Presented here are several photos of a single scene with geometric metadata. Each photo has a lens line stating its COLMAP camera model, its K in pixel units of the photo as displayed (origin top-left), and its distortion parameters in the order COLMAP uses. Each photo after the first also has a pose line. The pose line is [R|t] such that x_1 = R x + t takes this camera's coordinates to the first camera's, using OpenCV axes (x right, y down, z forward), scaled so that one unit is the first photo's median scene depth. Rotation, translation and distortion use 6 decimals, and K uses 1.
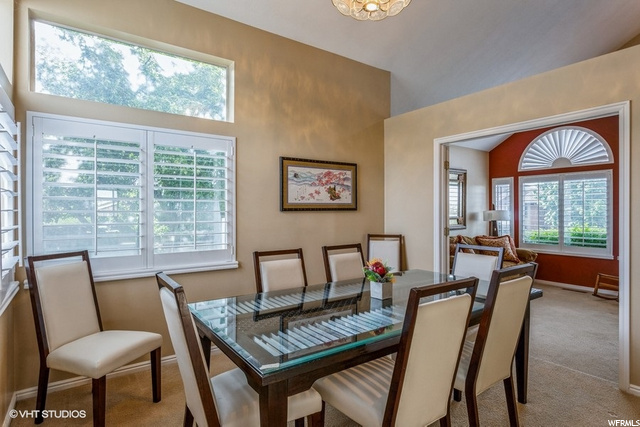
lens RADIAL K [[348.0, 0, 316.0], [0, 348.0, 208.9], [0, 0, 1]] dist [0.005220, 0.001450]
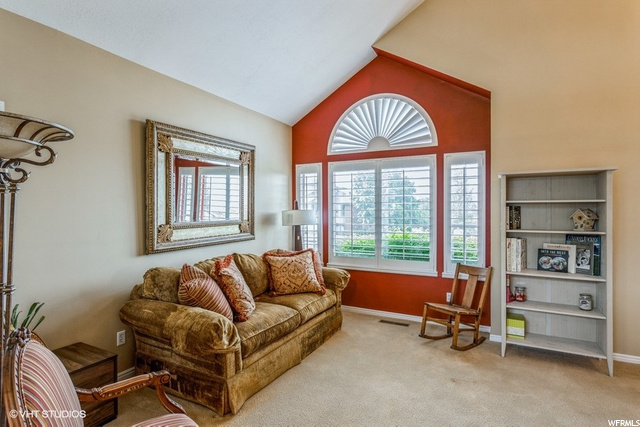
lens RADIAL K [[348.0, 0, 320.1], [0, 348.0, 211.0], [0, 0, 1]] dist [0.005220, 0.001450]
pose [[0.889445, -0.002637, 0.457034, 0.261388], [0.001016, 0.999992, 0.003793, 0.003793], [-0.457040, -0.002909, 0.889441, 0.406268]]
